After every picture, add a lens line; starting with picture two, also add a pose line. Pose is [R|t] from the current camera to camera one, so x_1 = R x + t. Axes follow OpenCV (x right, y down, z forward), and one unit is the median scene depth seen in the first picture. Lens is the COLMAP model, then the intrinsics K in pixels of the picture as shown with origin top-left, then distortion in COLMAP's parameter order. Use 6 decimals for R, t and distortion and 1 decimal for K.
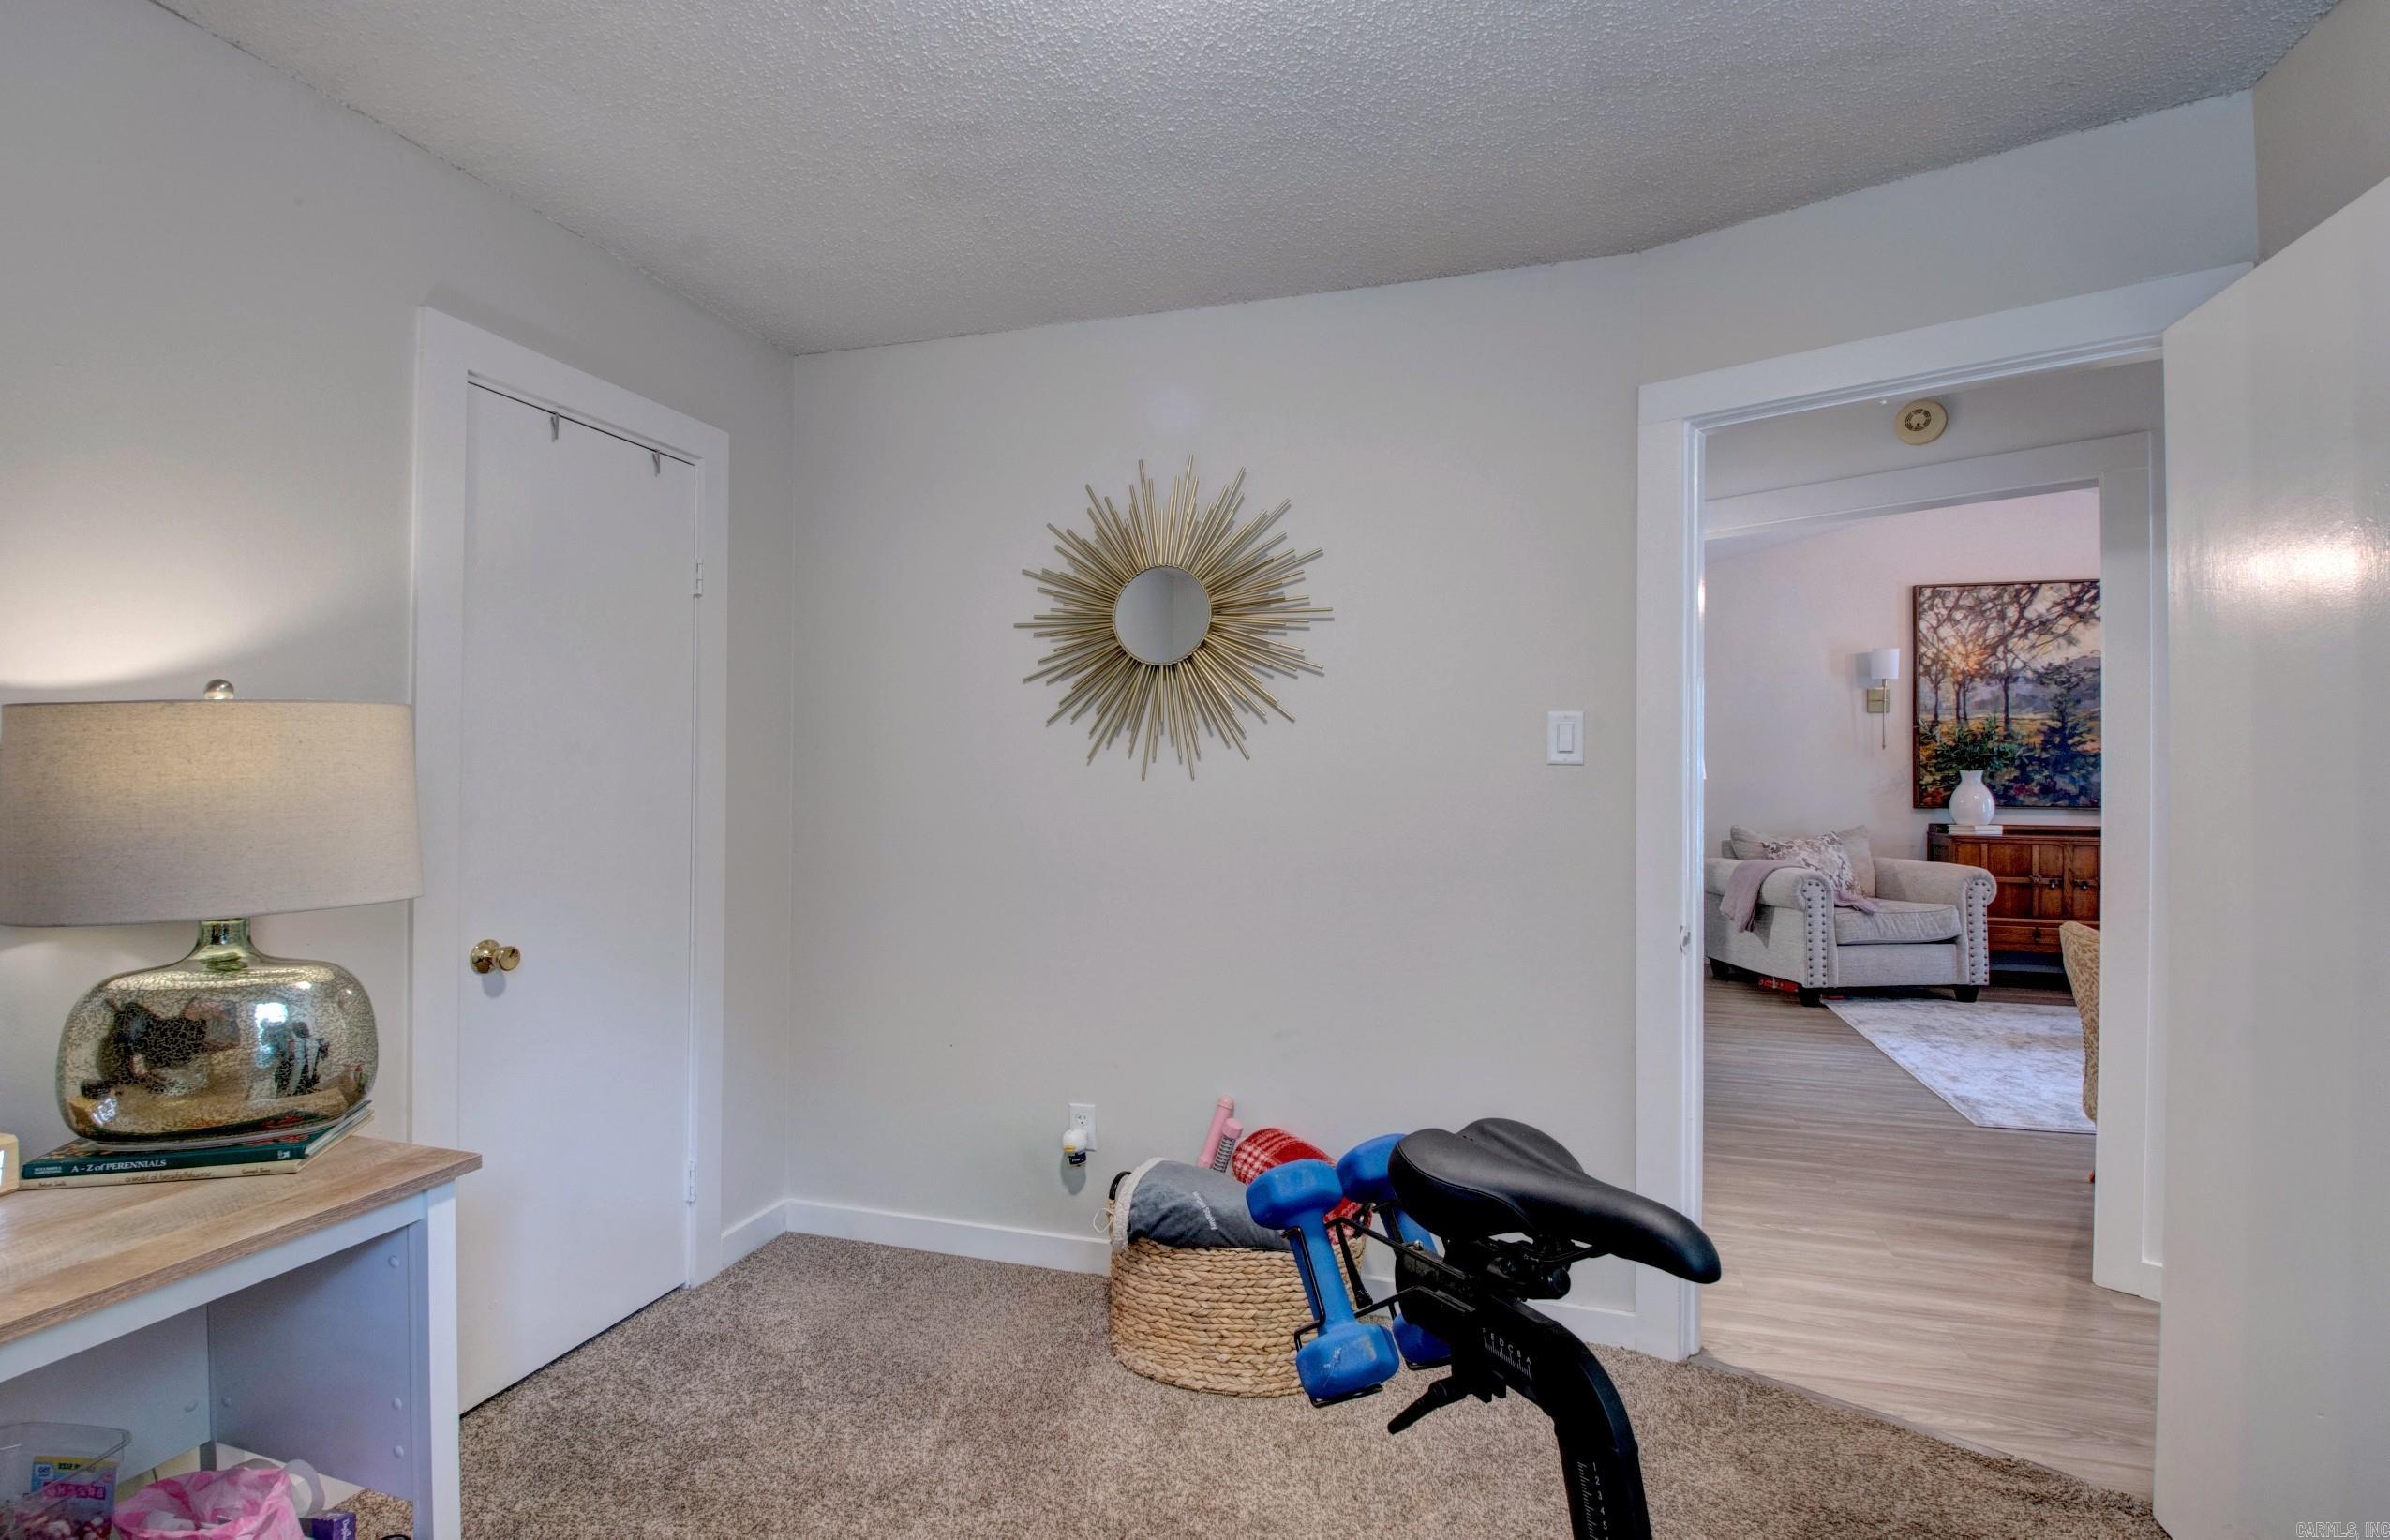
lens RADIAL K [[1096.8, 0, 1248.1], [0, 1096.8, 766.3], [0, 0, 1]] dist [0.001212, -0.019355]
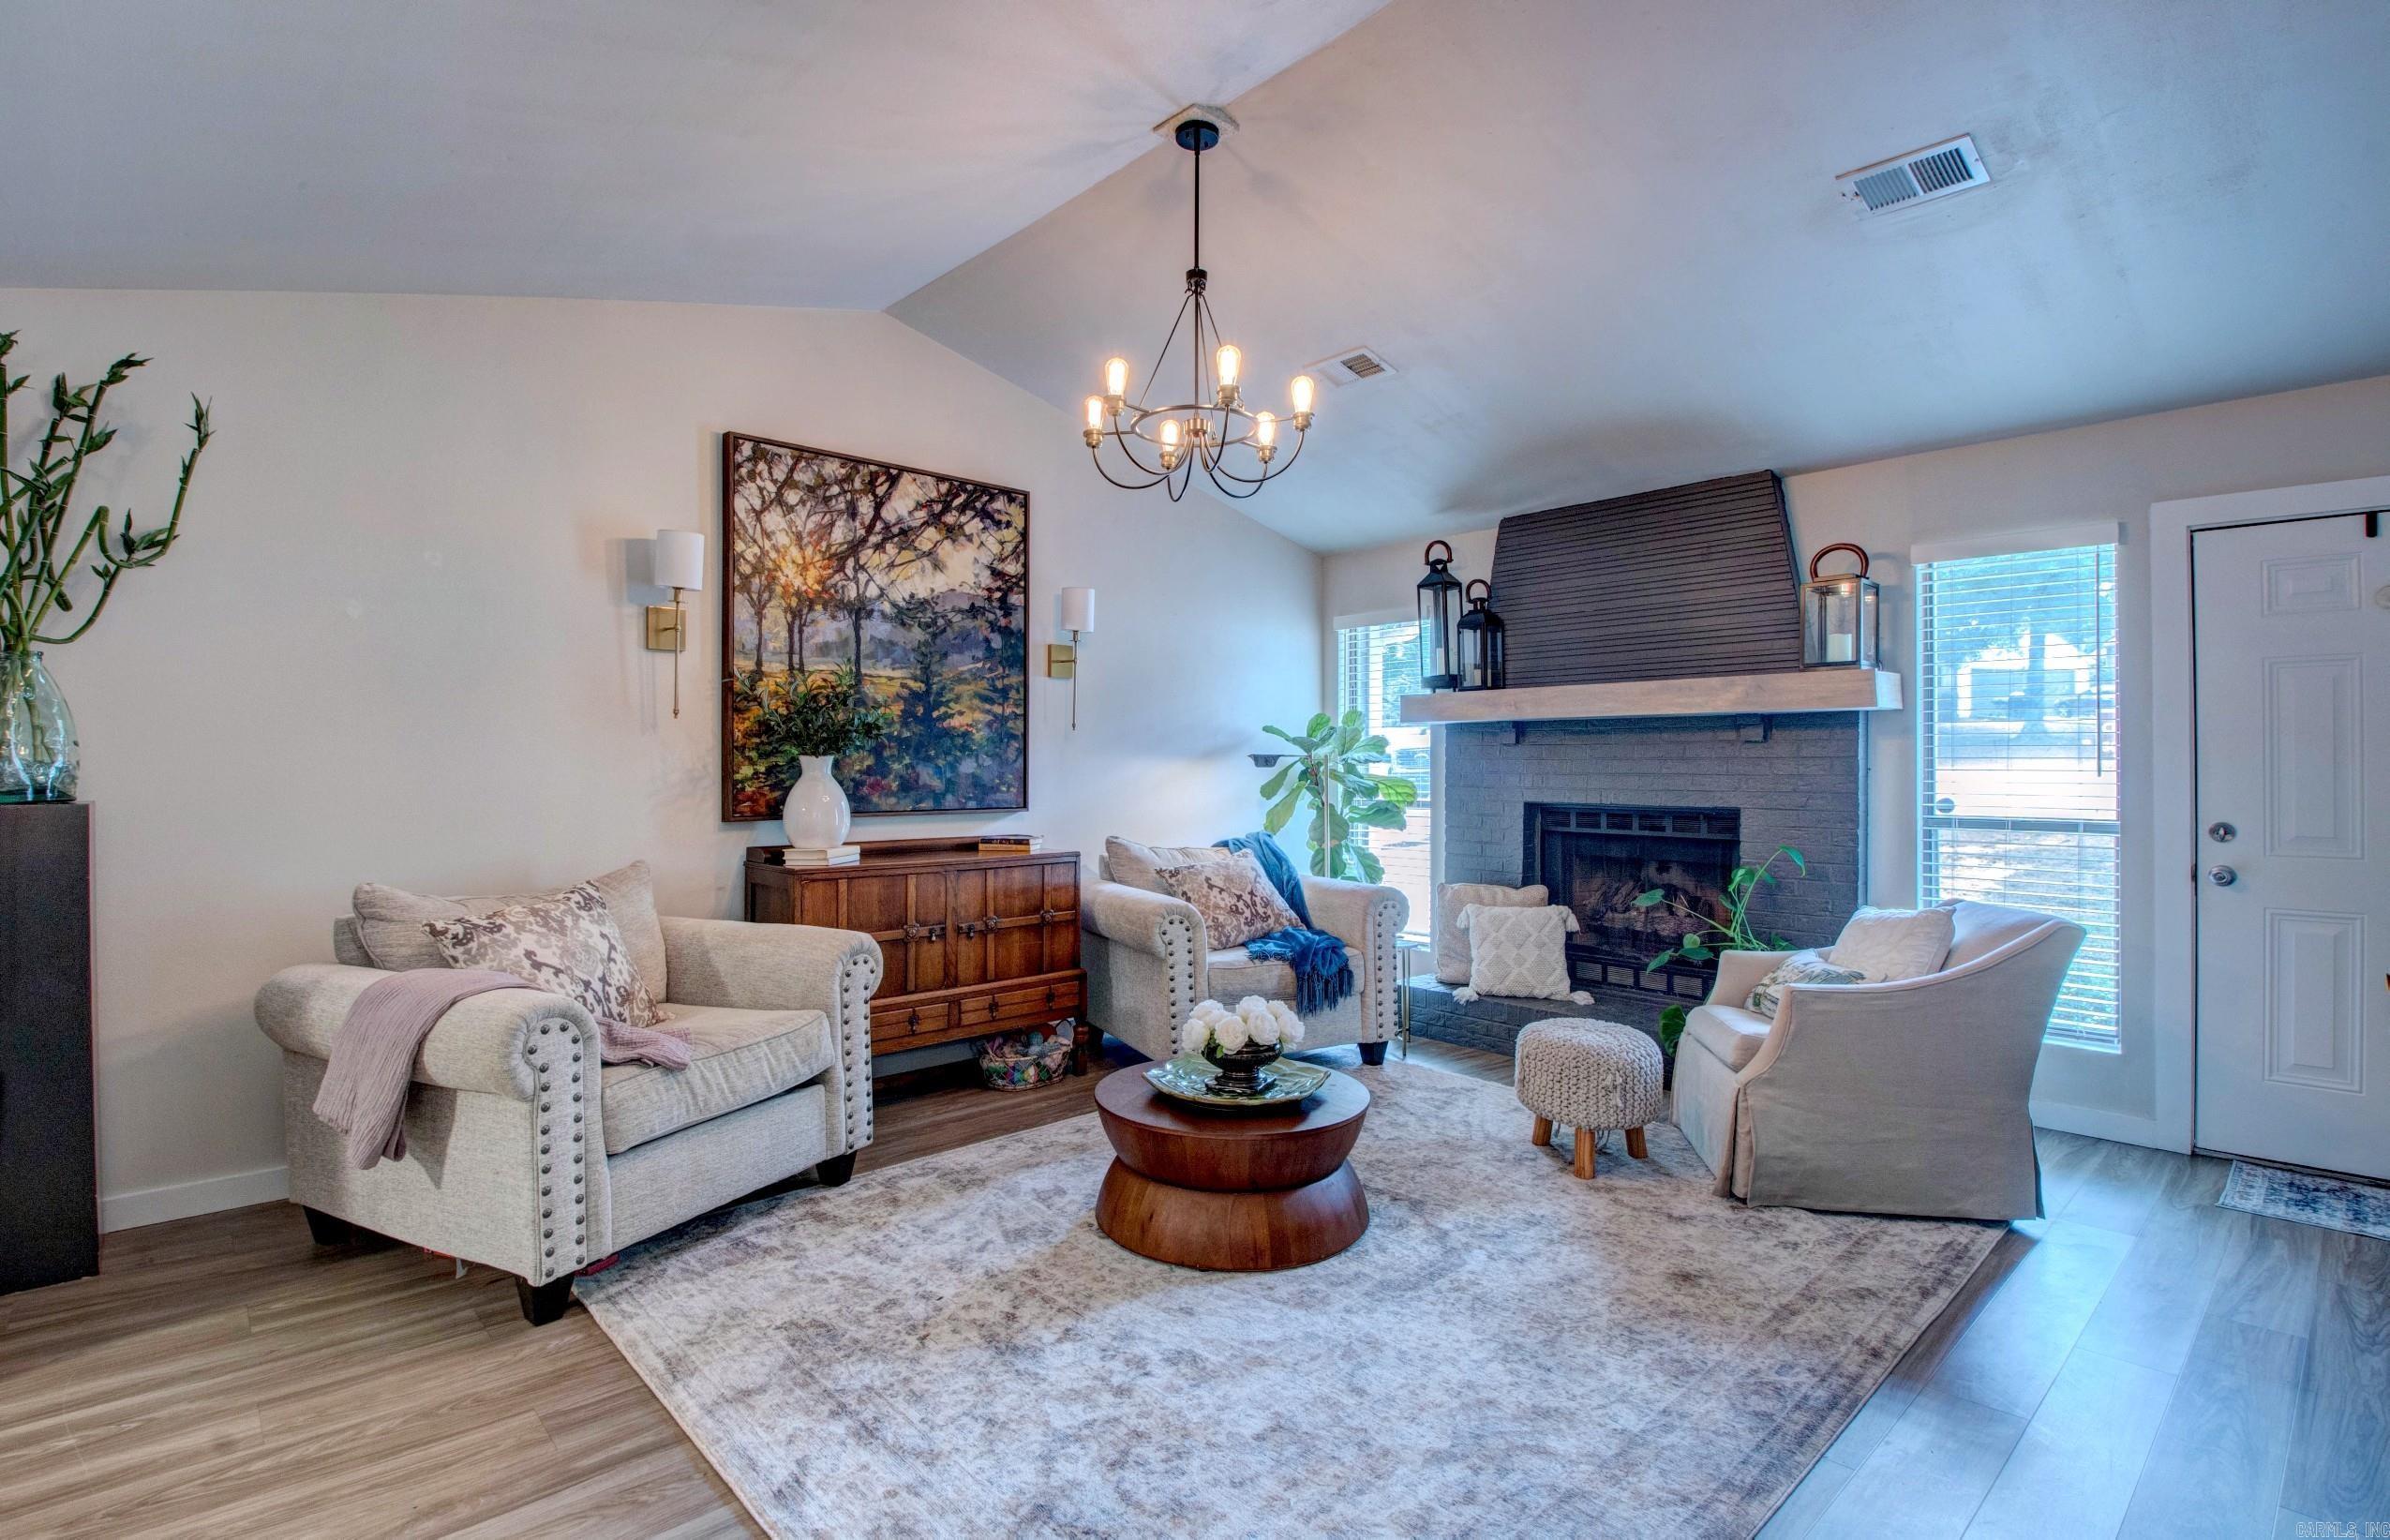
lens RADIAL K [[1123.5, 0, 1167.0], [0, 1123.5, 761.3], [0, 0, 1]] dist [0.021679, -0.029699]
pose [[0.544546, -0.001800, 0.838729, 0.246250], [-0.006406, 0.999960, 0.006305, 0.001519], [-0.838706, -0.008806, 0.544513, 0.496360]]
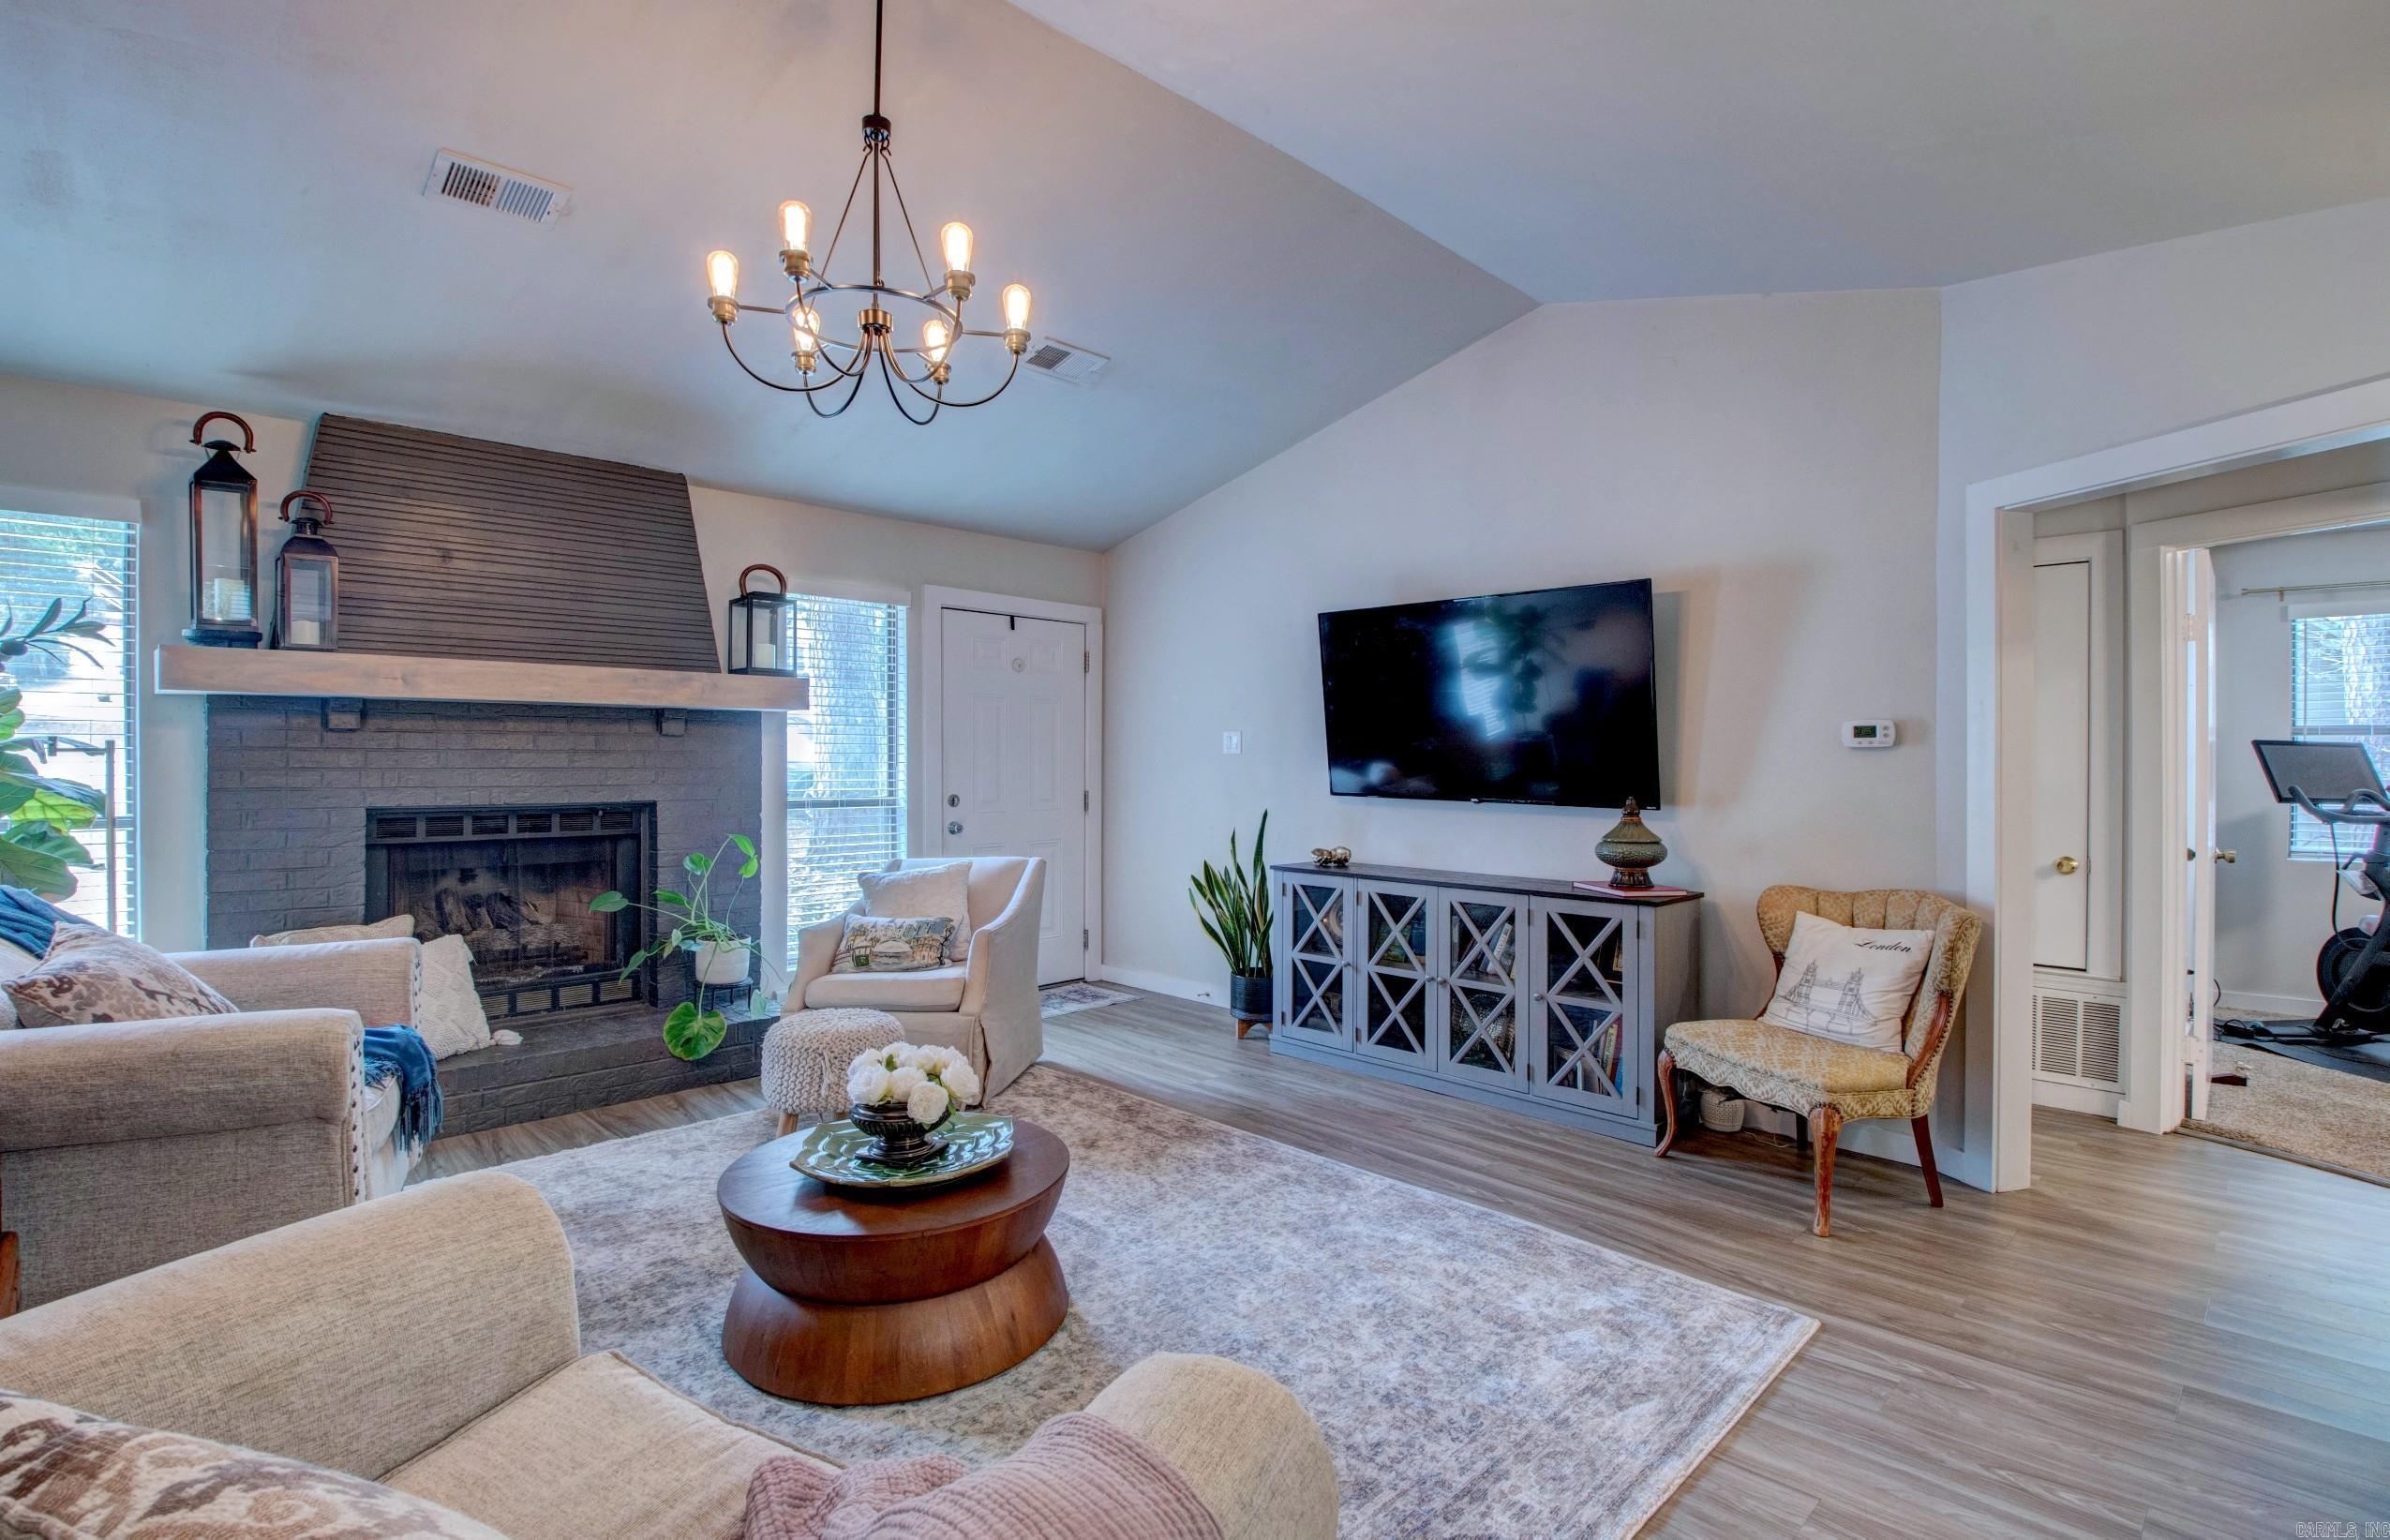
lens RADIAL K [[1096.8, 0, 1248.1], [0, 1096.8, 766.3], [0, 0, 1]] dist [0.001212, -0.019355]
pose [[-0.874108, -0.013672, 0.485539, 0.371685], [-0.014358, 0.999894, 0.002305, 0.004058], [-0.485519, -0.004957, -0.874212, 0.993691]]
